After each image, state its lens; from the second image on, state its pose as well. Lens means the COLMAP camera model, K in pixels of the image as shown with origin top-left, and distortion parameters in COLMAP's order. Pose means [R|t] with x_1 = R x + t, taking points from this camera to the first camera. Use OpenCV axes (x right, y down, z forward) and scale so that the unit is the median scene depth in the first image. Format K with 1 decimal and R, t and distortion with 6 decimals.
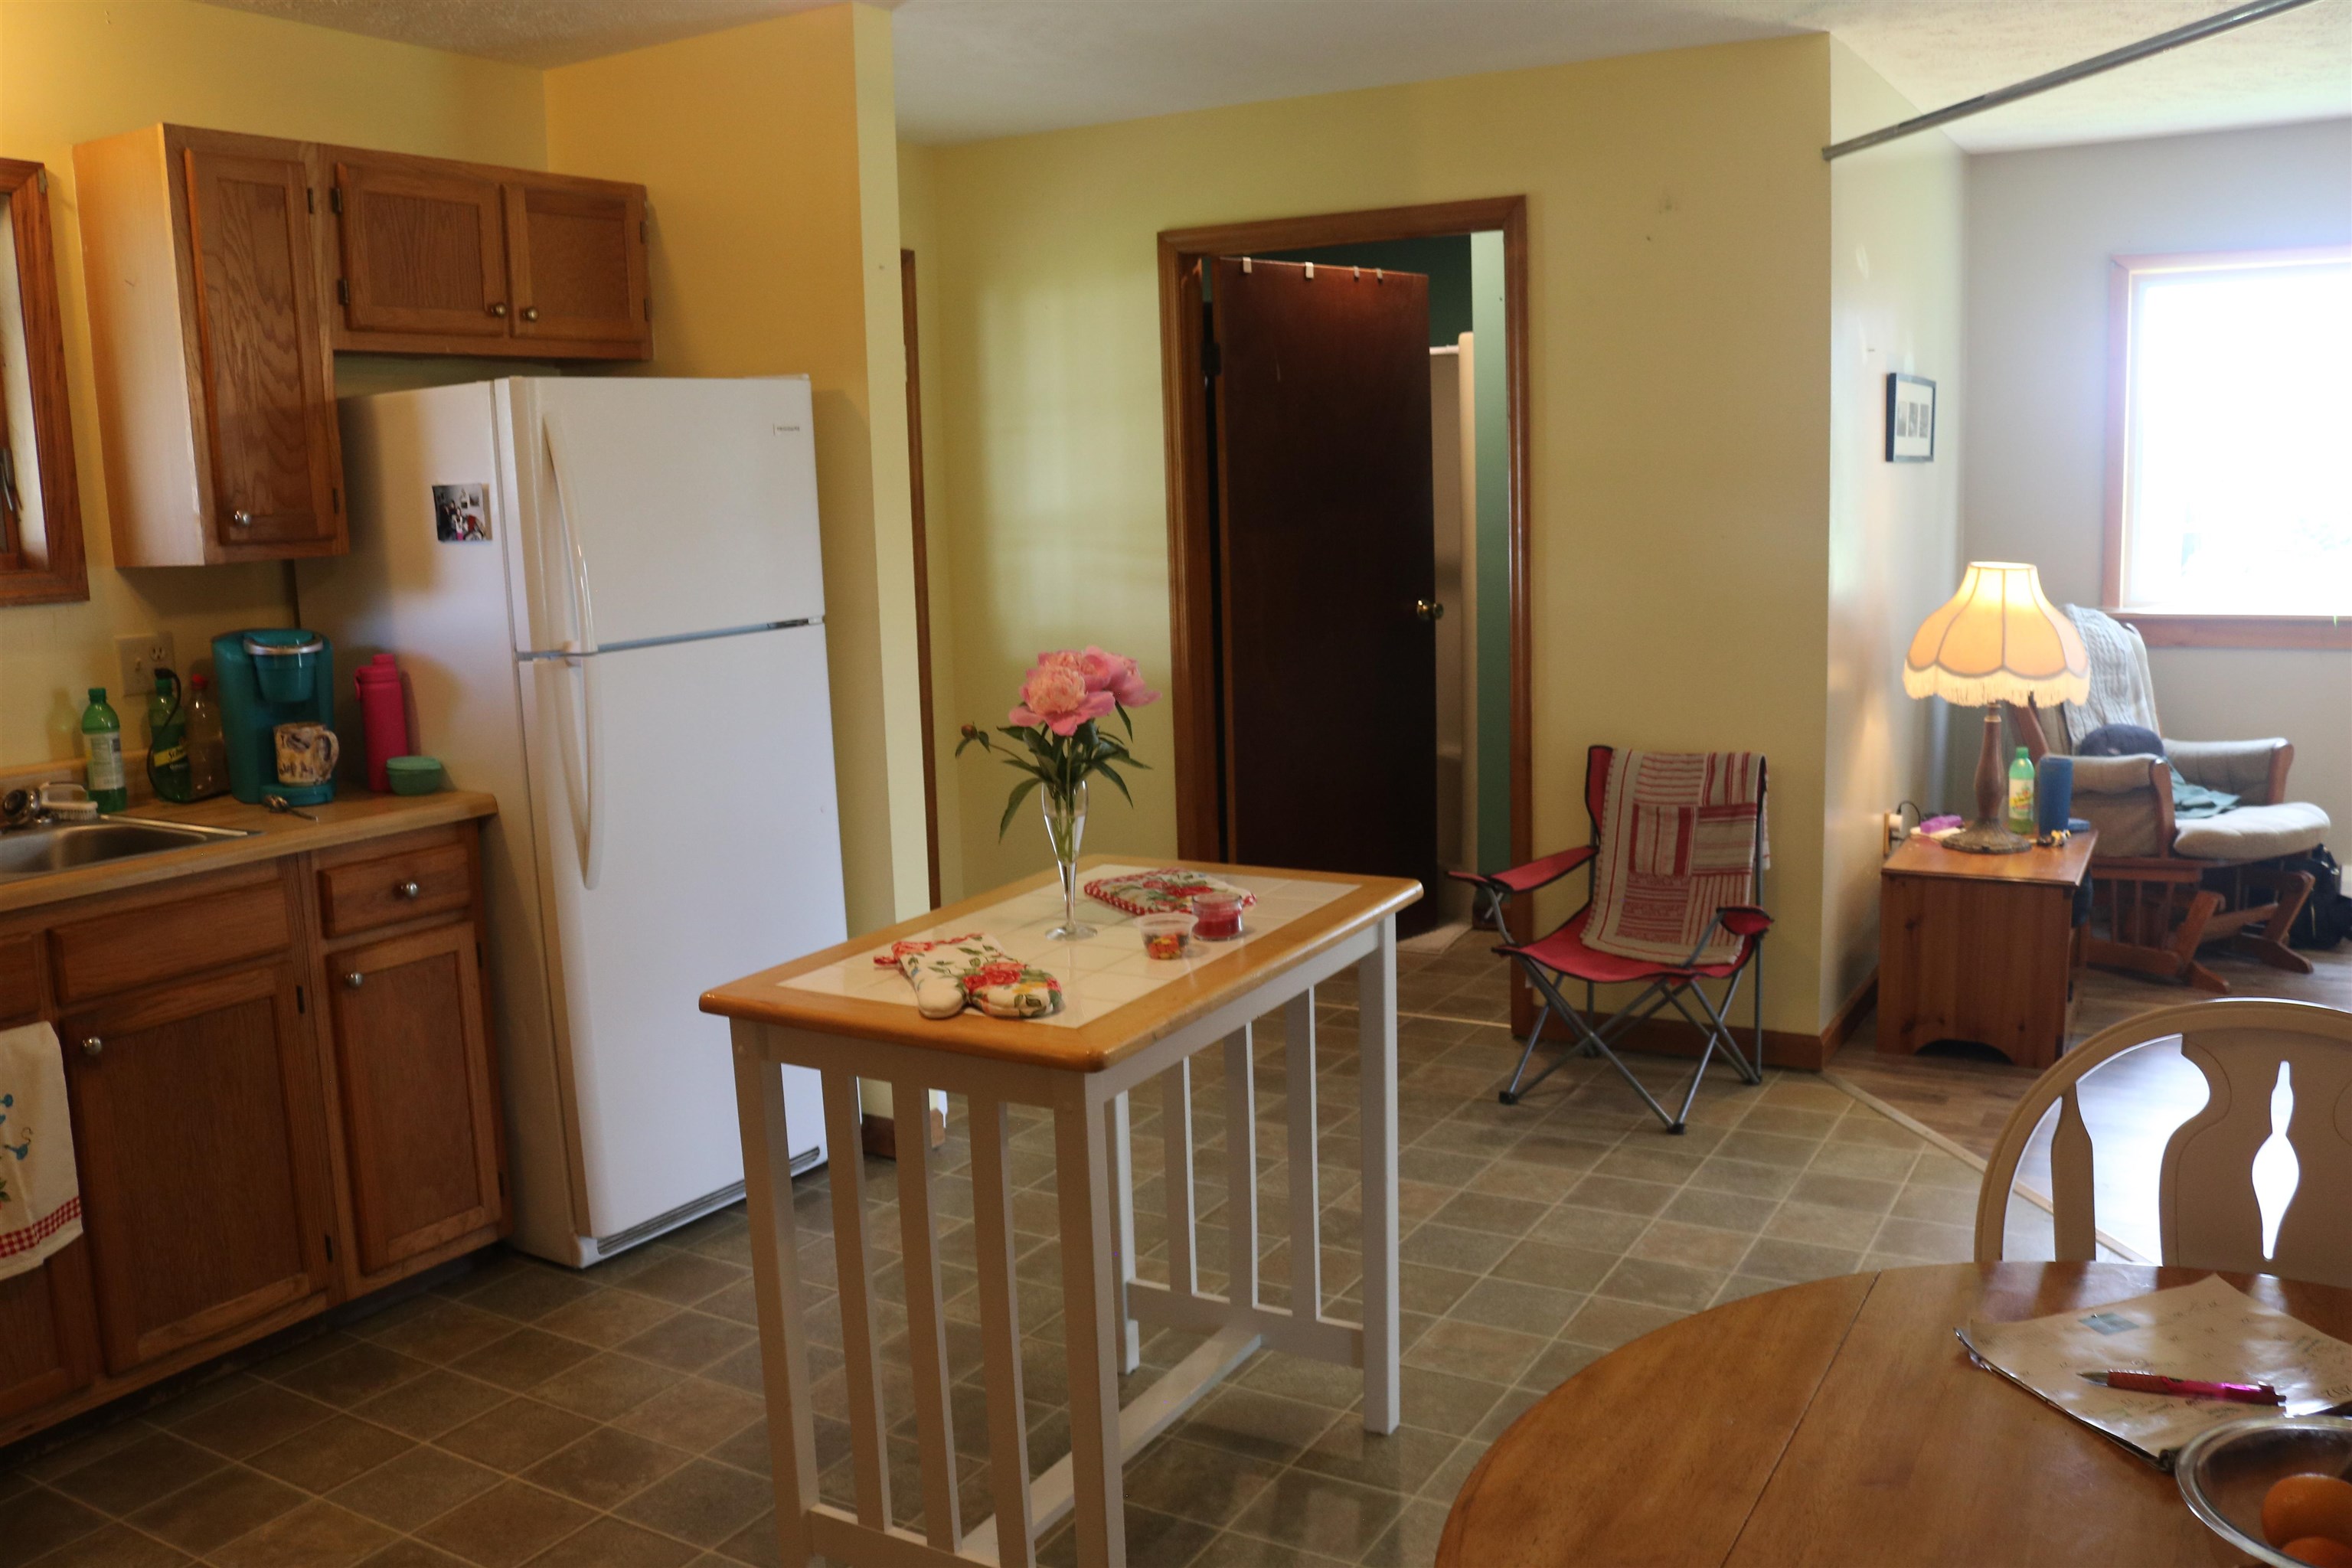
lens RADIAL K [[1941.9, 0, 1173.4], [0, 1941.9, 782.1], [0, 0, 1]] dist [-0.149446, 0.111708]
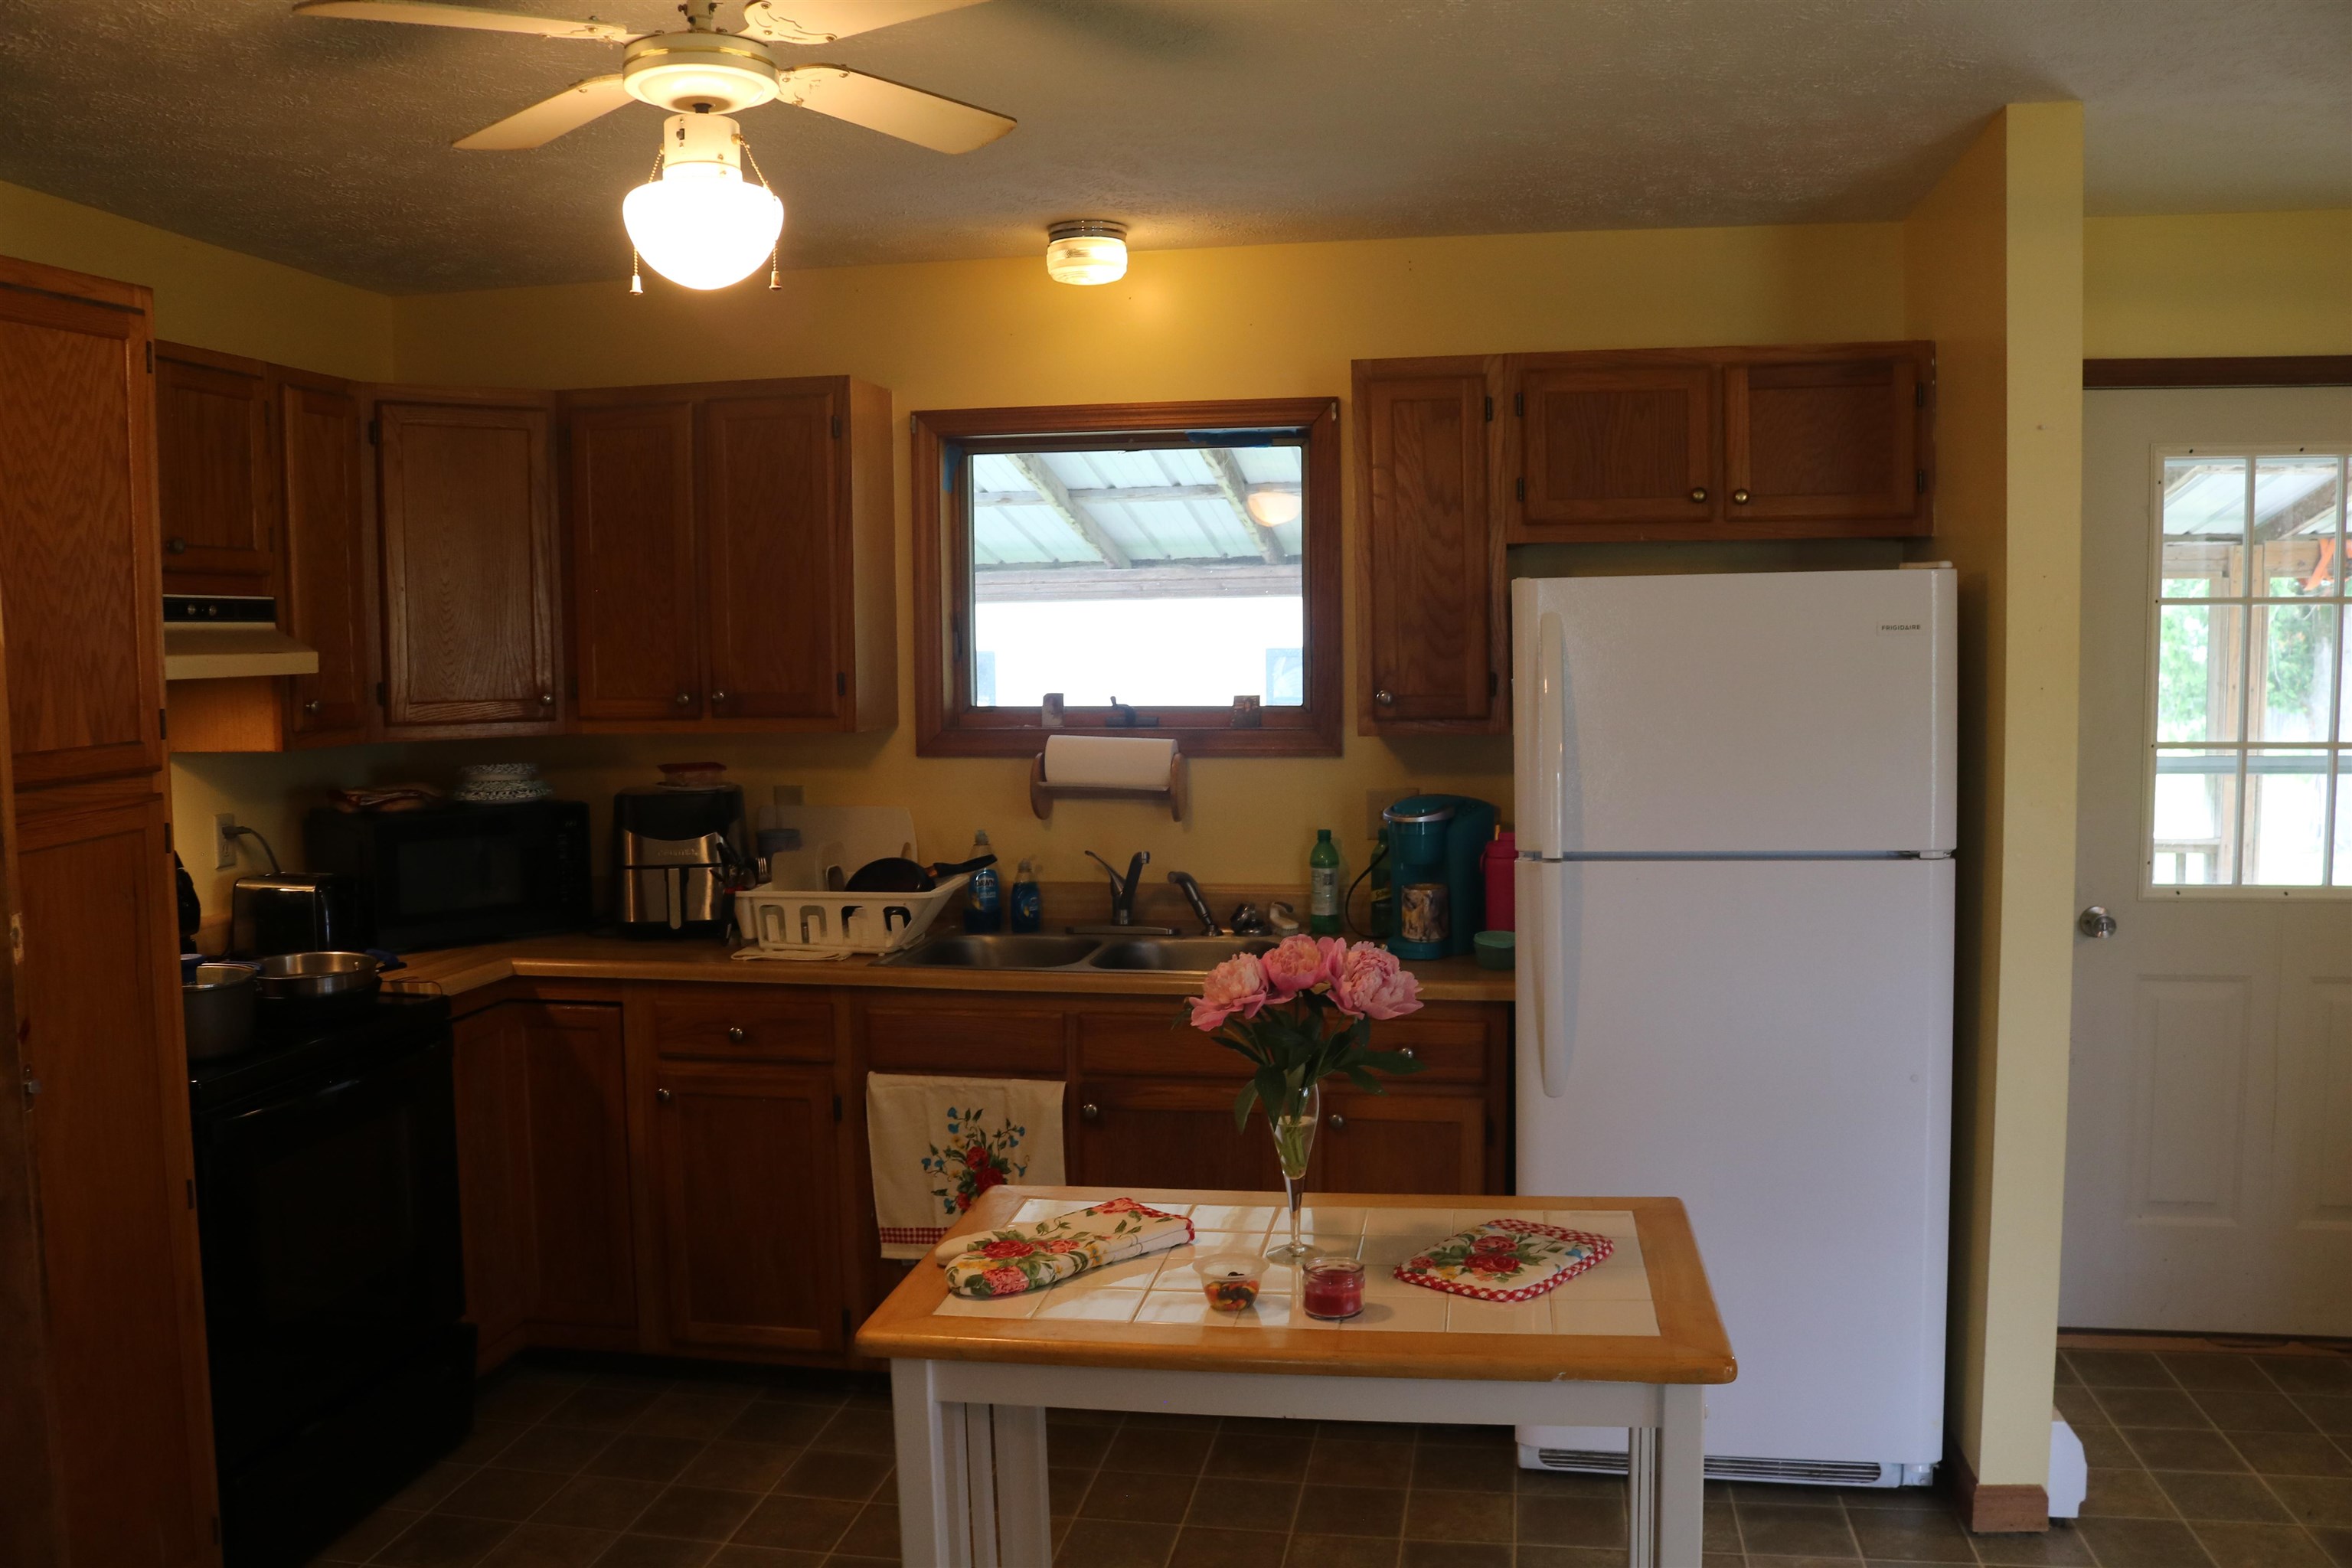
lens RADIAL K [[1941.9, 0, 1170.2], [0, 1941.9, 788.8], [0, 0, 1]] dist [-0.149446, 0.111708]
pose [[0.343200, 0.096833, -0.934257, 0.538226], [-0.140226, 0.988807, 0.050975, -0.124296], [0.928736, 0.113512, 0.352937, 0.462991]]
